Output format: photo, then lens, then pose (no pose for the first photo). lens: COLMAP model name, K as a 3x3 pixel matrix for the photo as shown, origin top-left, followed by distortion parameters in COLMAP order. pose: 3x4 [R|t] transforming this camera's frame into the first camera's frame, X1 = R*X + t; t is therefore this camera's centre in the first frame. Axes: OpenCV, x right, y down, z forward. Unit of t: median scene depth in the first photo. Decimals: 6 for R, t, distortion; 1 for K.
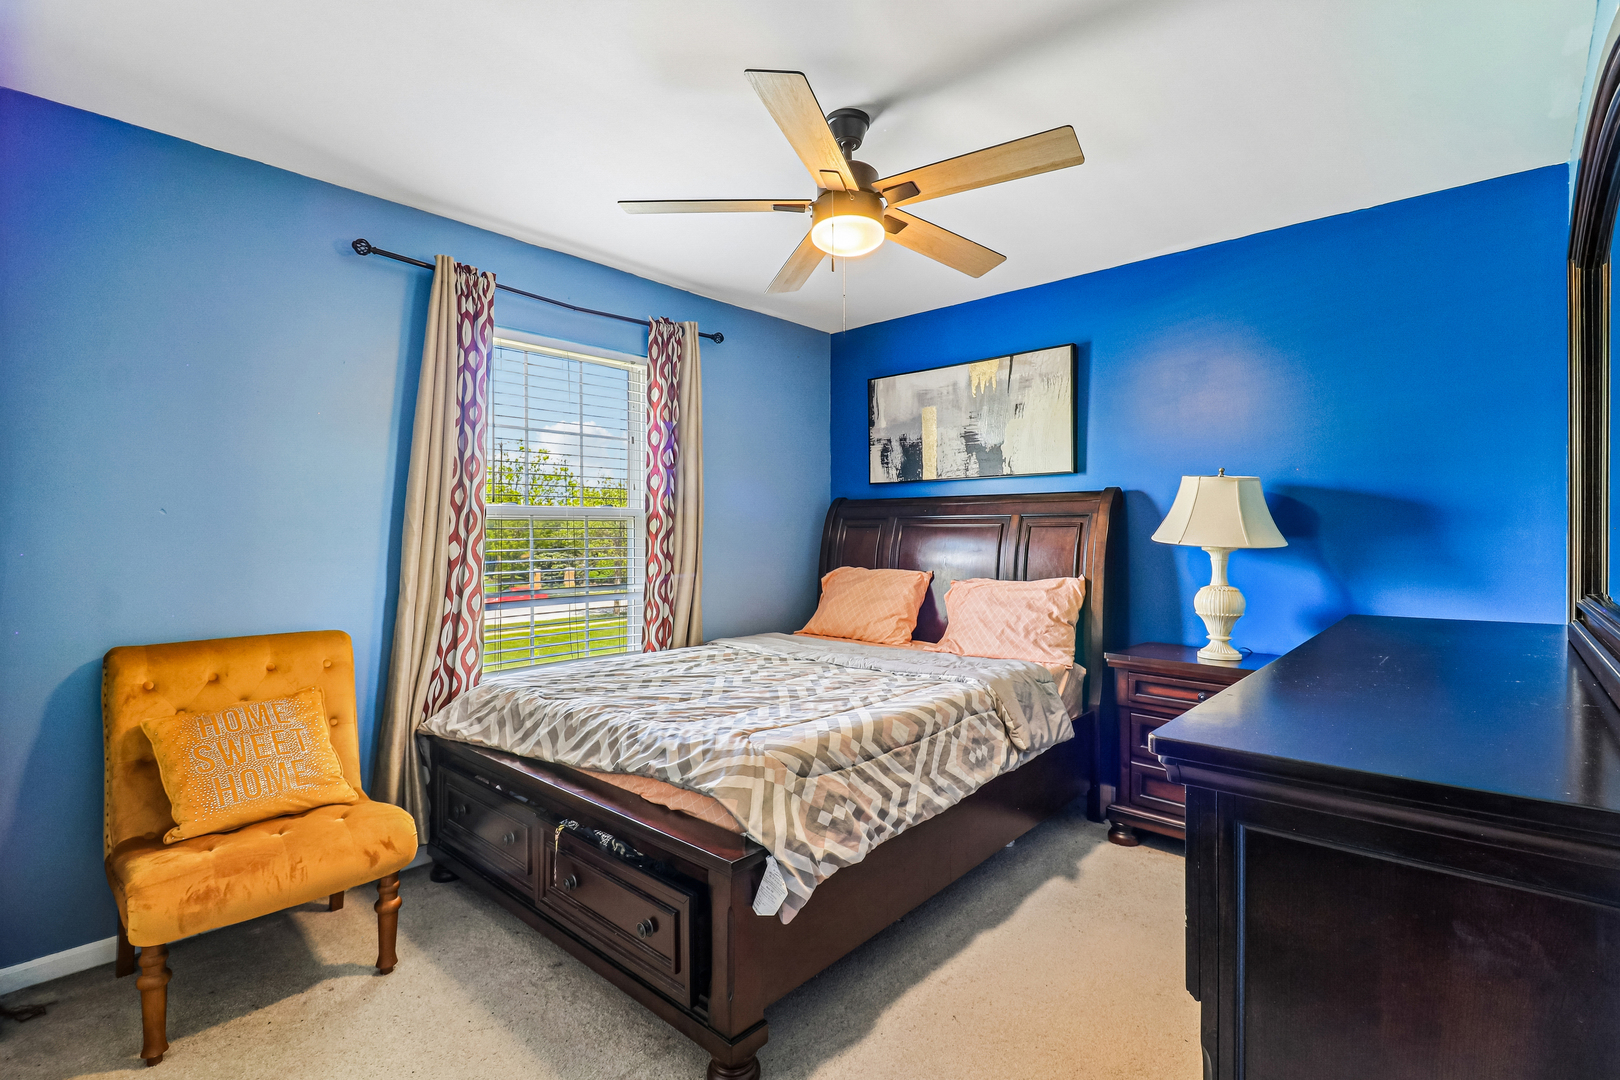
lens RADIAL K [[760.1, 0, 812.8], [0, 760.1, 539.0], [0, 0, 1]] dist [0.007257, -0.006459]
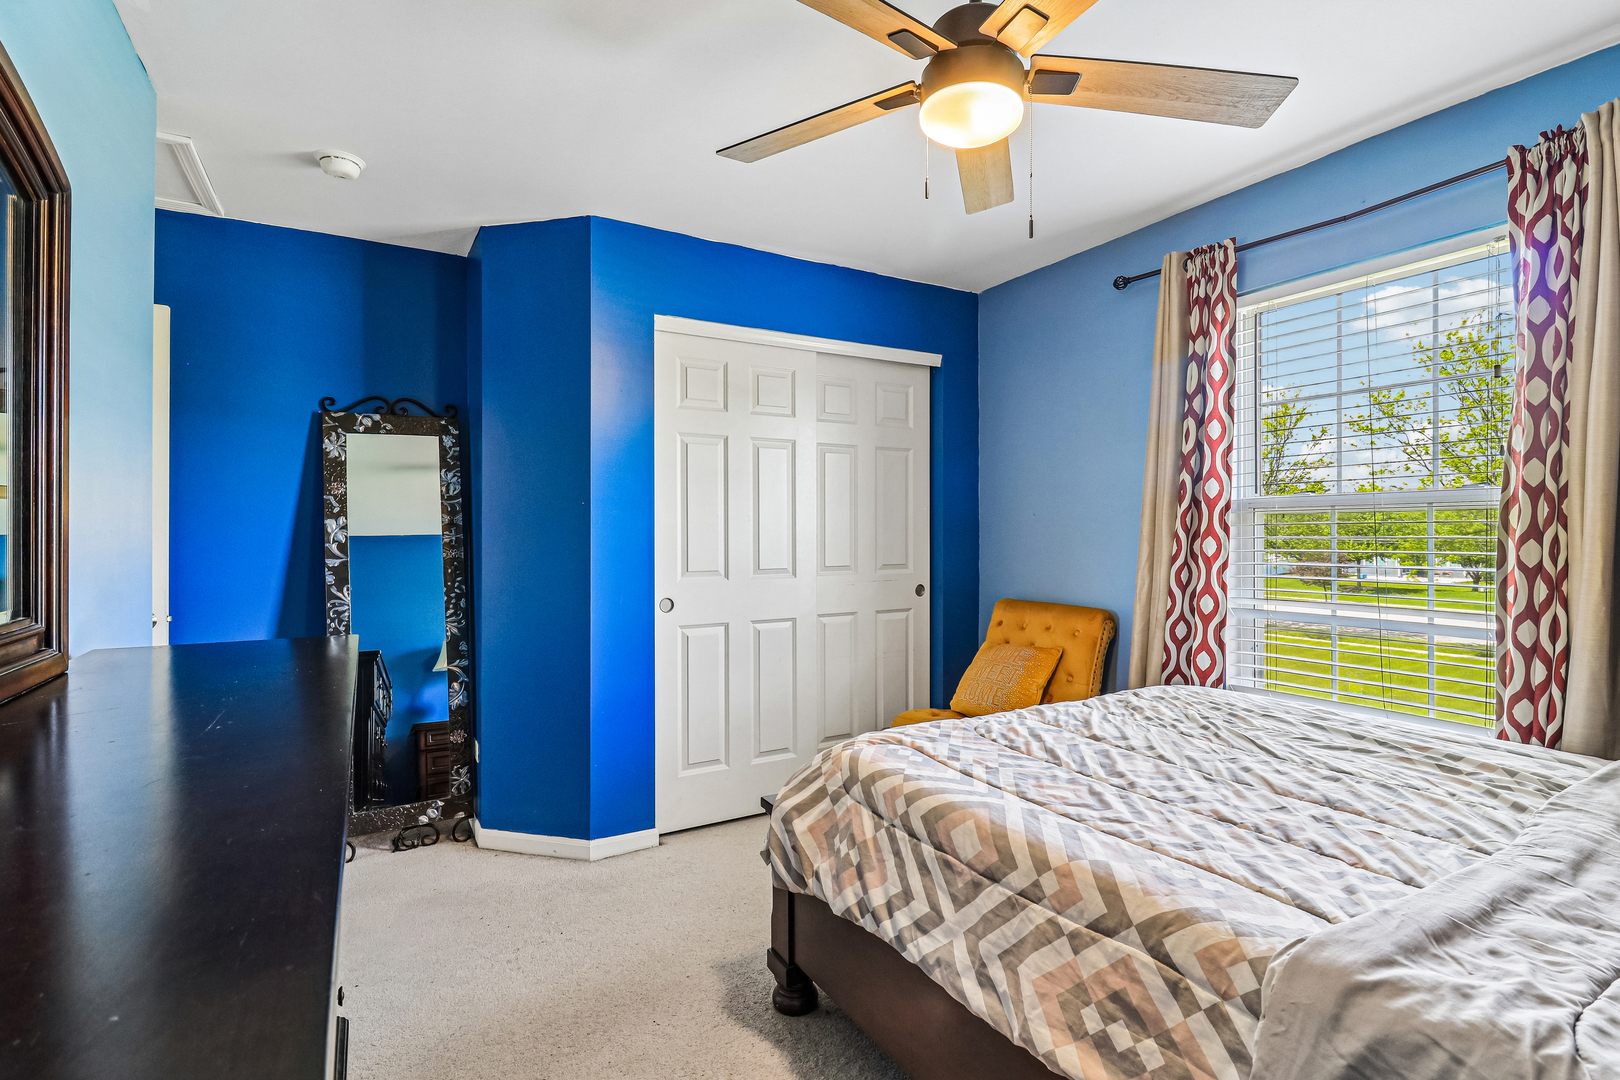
lens RADIAL K [[760.1, 0, 813.3], [0, 760.1, 530.6], [0, 0, 1]] dist [0.007257, -0.006459]
pose [[-0.312791, 0.003425, -0.949816, 0.748619], [-0.004084, 0.999979, 0.004950, -0.011989], [0.949813, 0.005427, -0.312770, 1.049934]]
